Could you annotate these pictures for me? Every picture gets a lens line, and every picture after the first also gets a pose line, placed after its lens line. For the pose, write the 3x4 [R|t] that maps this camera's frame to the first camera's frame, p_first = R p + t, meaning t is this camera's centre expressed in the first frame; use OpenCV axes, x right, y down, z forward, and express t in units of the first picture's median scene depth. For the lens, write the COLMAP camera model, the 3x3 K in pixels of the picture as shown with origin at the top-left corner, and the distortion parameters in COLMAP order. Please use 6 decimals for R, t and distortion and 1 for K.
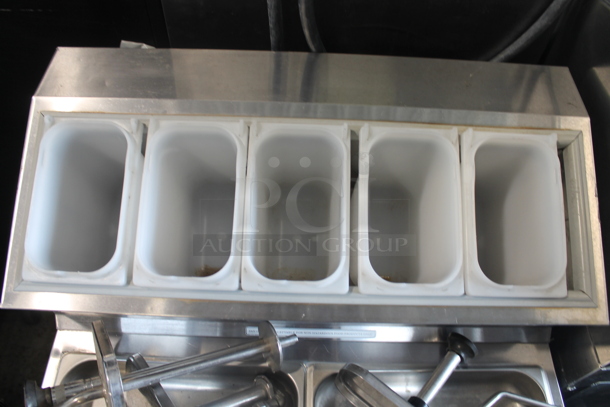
lens RADIAL K [[509.7, 0, 305.0], [0, 509.7, 203.5], [0, 0, 1]] dist [-0.159952, 0.124543]
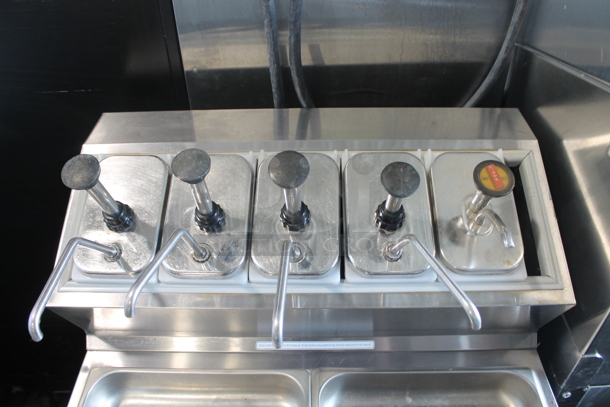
lens RADIAL K [[509.7, 0, 305.0], [0, 509.7, 203.5], [0, 0, 1]] dist [-0.159952, 0.124543]
pose [[0.998703, -0.042375, -0.028216, 0.034489], [0.033894, 0.966986, -0.252566, 0.242661], [0.037987, 0.251282, 0.967168, -0.147996]]
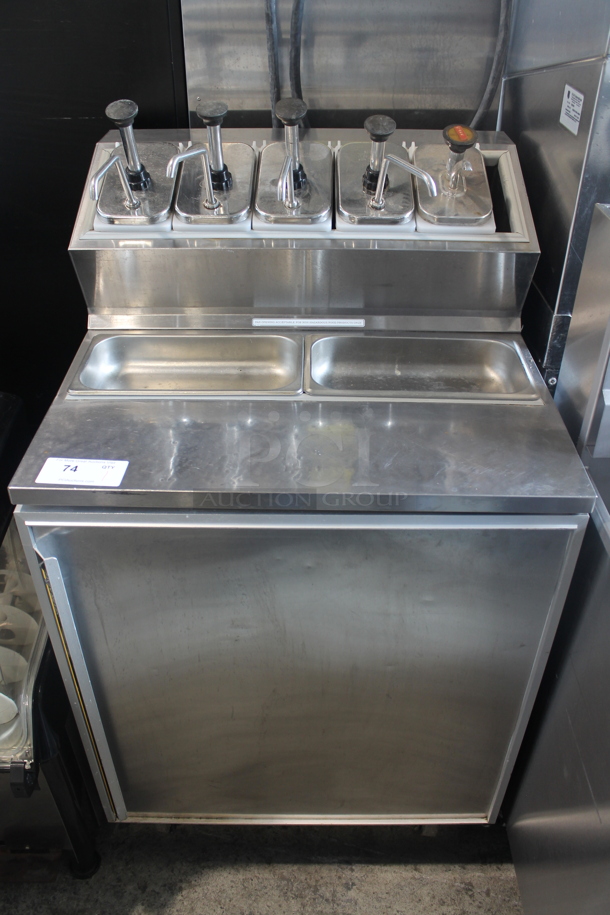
lens RADIAL K [[764.5, 0, 291.9], [0, 764.5, 458.0], [0, 0, 1]] dist [-0.159952, 0.124543]
pose [[0.999361, -0.027710, -0.022581, 0.003904], [0.018890, 0.945698, -0.324497, 1.170231], [0.030346, 0.323863, 0.945617, -0.581234]]
